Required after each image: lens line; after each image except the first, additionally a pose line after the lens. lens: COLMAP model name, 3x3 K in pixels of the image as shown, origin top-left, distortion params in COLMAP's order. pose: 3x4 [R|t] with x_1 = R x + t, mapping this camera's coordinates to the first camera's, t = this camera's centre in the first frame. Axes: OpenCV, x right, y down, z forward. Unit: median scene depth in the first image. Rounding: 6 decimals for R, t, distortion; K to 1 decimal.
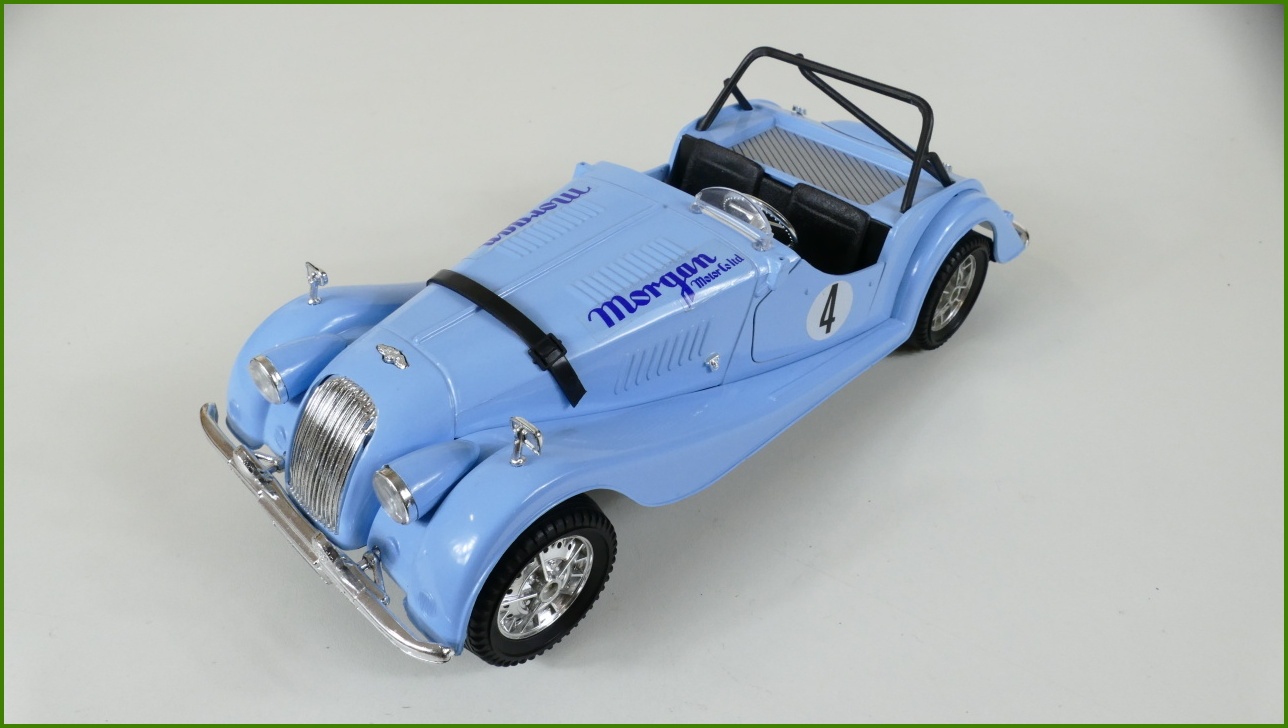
lens RADIAL K [[947.5, 0, 644.0], [0, 947.5, 364.0], [0, 0, 1]] dist [-0.047924, 0.000383]
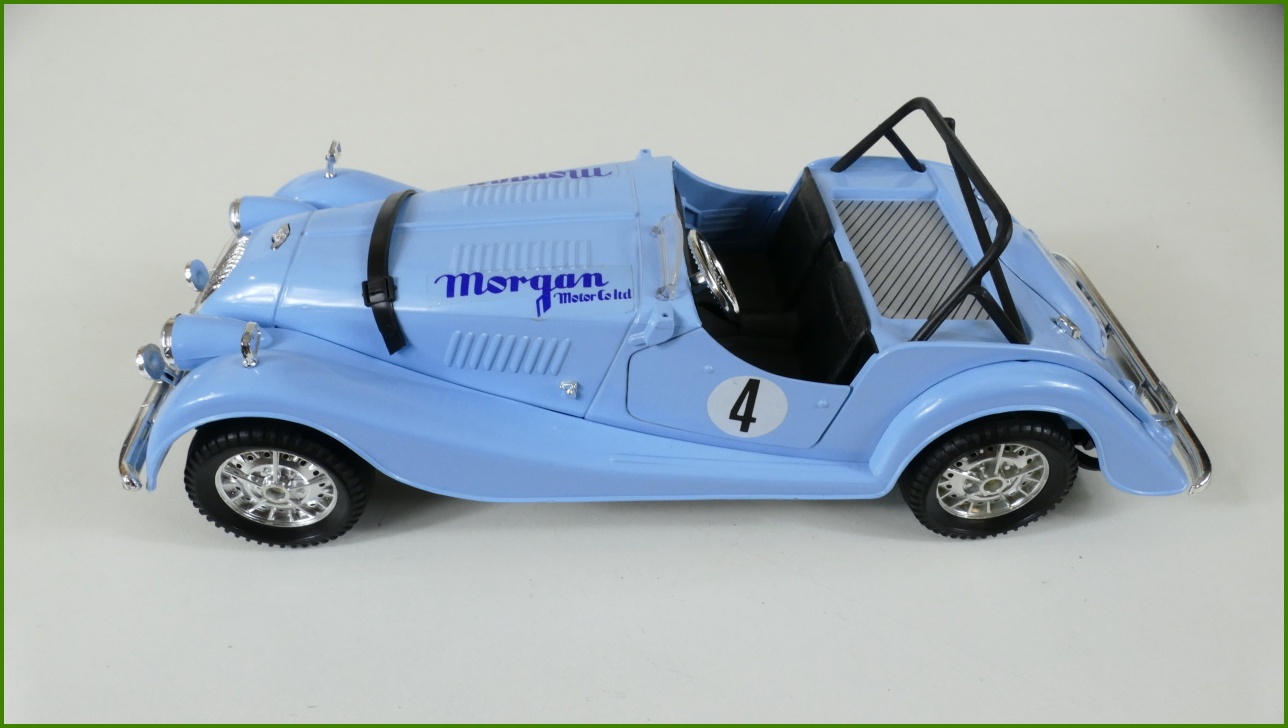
lens RADIAL K [[947.5, 0, 644.0], [0, 947.5, 364.0], [0, 0, 1]] dist [-0.047924, 0.000383]
pose [[0.741973, 0.435000, -0.510148, 0.599043], [-0.423452, 0.894005, 0.146434, -0.193361], [0.519774, 0.107373, 0.847530, 0.286192]]
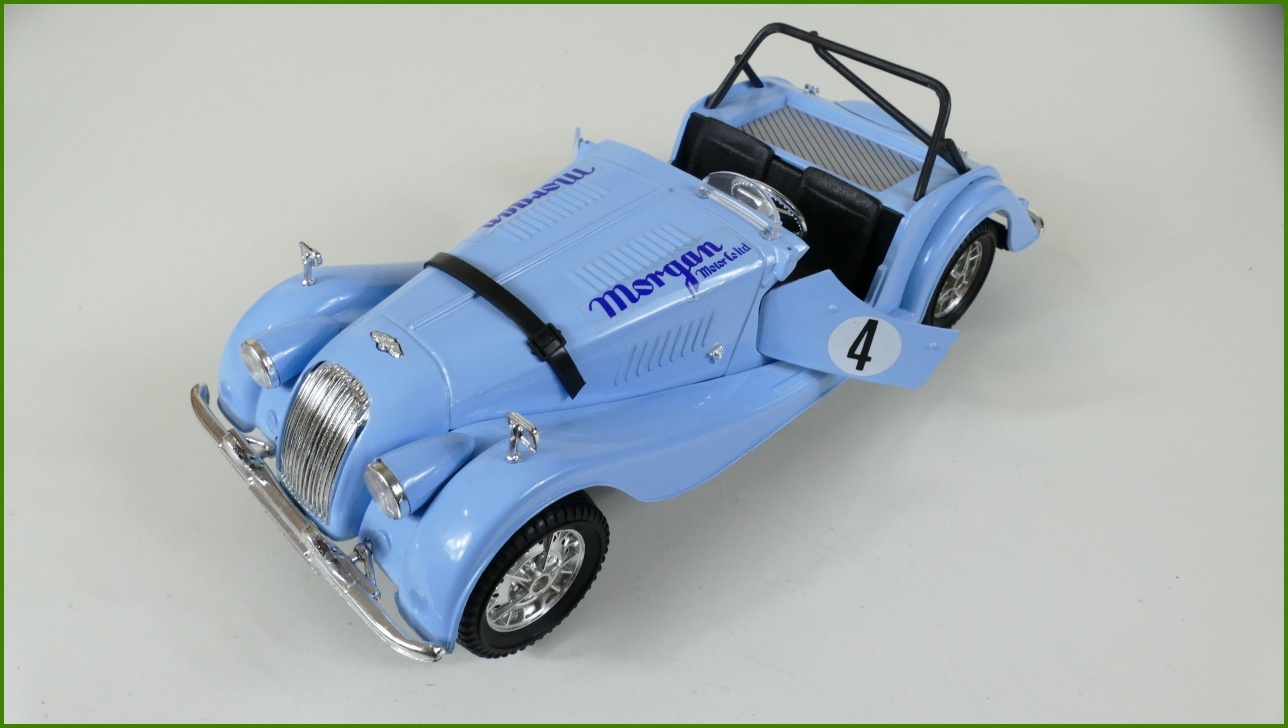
lens RADIAL K [[947.5, 0, 644.0], [0, 947.5, 364.0], [0, 0, 1]] dist [-0.047924, 0.000383]
pose [[0.999760, 0.021689, -0.003079, 0.001581], [-0.021549, 0.998970, 0.039939, -0.029312], [0.003942, -0.039863, 0.999197, 0.026921]]
